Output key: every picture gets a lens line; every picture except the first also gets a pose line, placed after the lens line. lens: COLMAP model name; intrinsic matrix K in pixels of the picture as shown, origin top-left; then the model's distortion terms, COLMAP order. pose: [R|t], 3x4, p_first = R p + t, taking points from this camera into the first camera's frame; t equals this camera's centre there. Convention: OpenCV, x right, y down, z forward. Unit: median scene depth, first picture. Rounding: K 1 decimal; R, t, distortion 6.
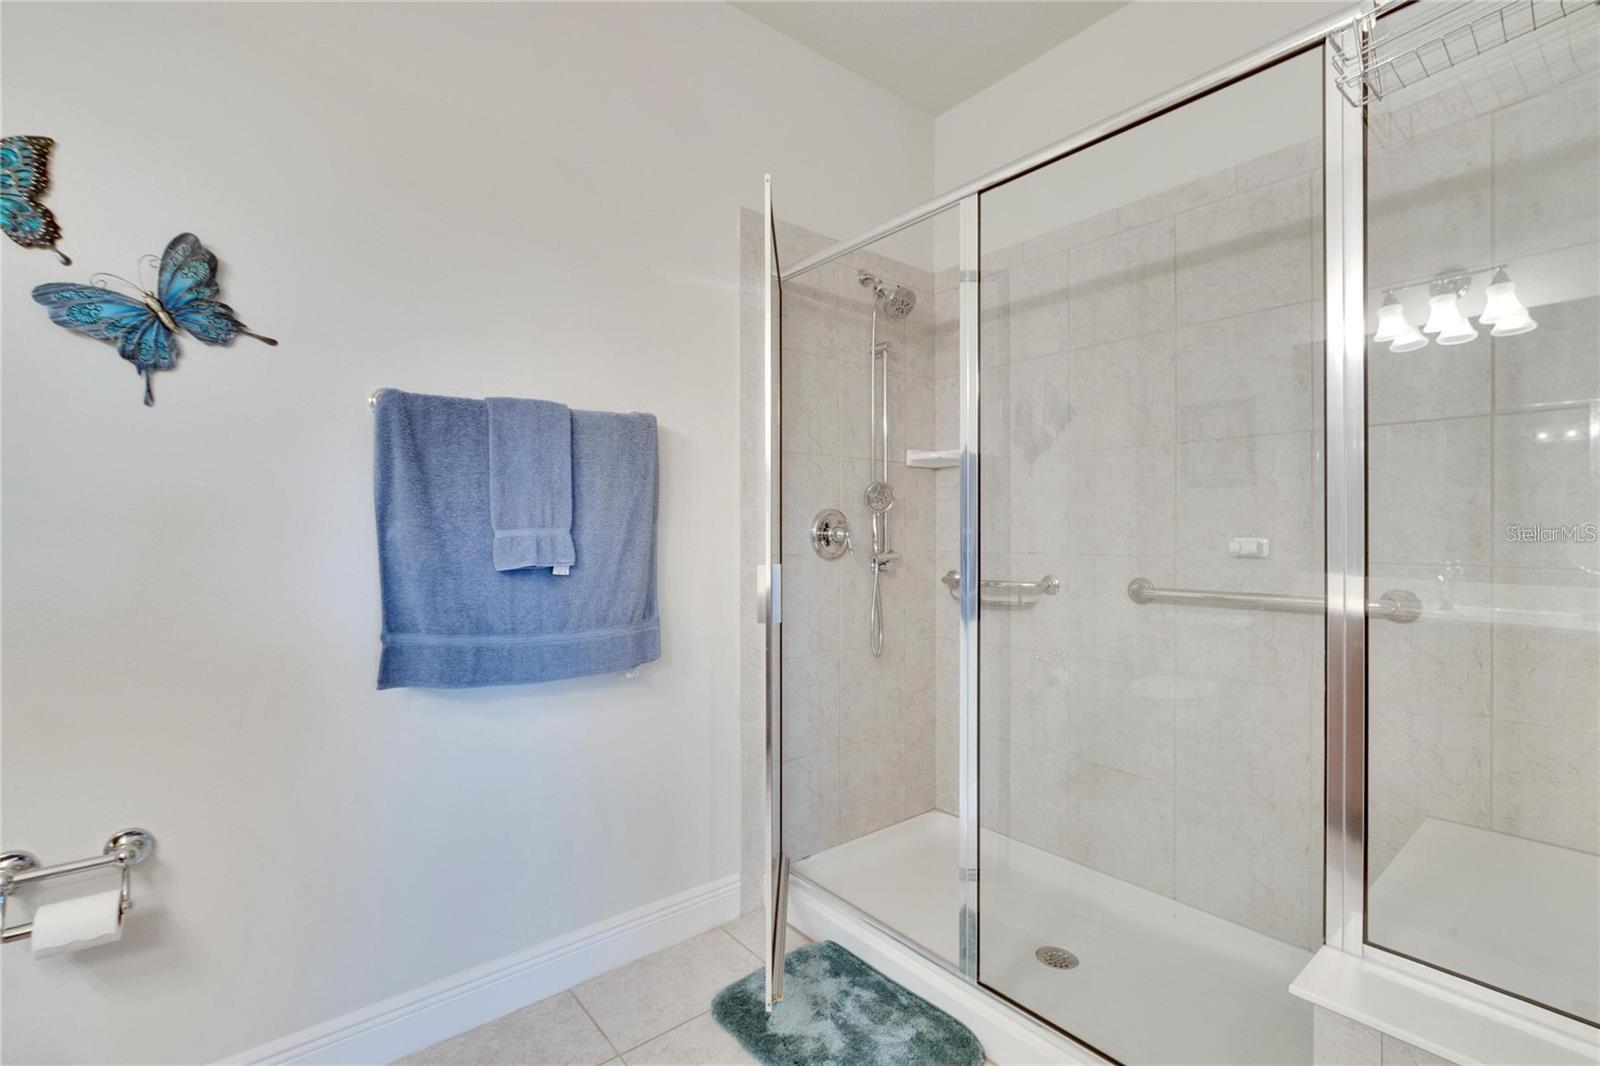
lens RADIAL K [[708.3, 0, 793.5], [0, 708.3, 527.1], [0, 0, 1]] dist [-0.005705, 0.000871]
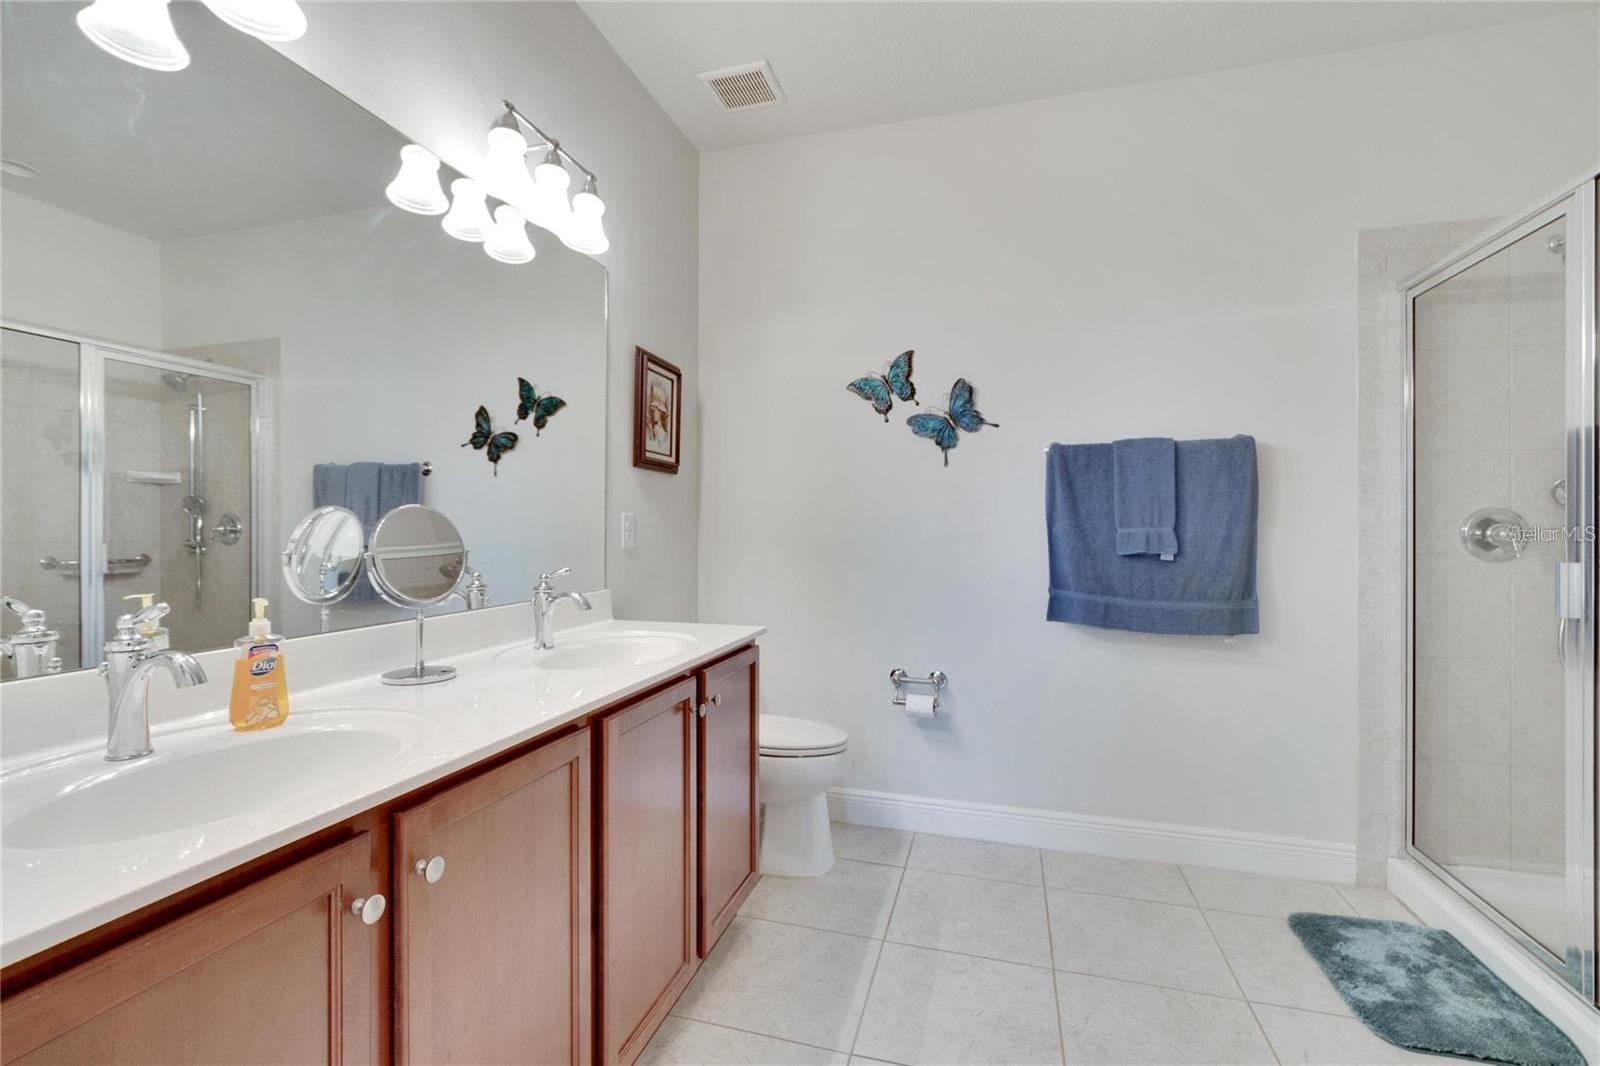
lens RADIAL K [[708.3, 0, 793.5], [0, 708.3, 527.1], [0, 0, 1]] dist [-0.005705, 0.000871]
pose [[0.566872, 0.004887, -0.823792, 0.433781], [-0.001730, 0.999987, 0.004743, -0.003332], [0.823804, -0.001264, 0.566873, -0.434962]]
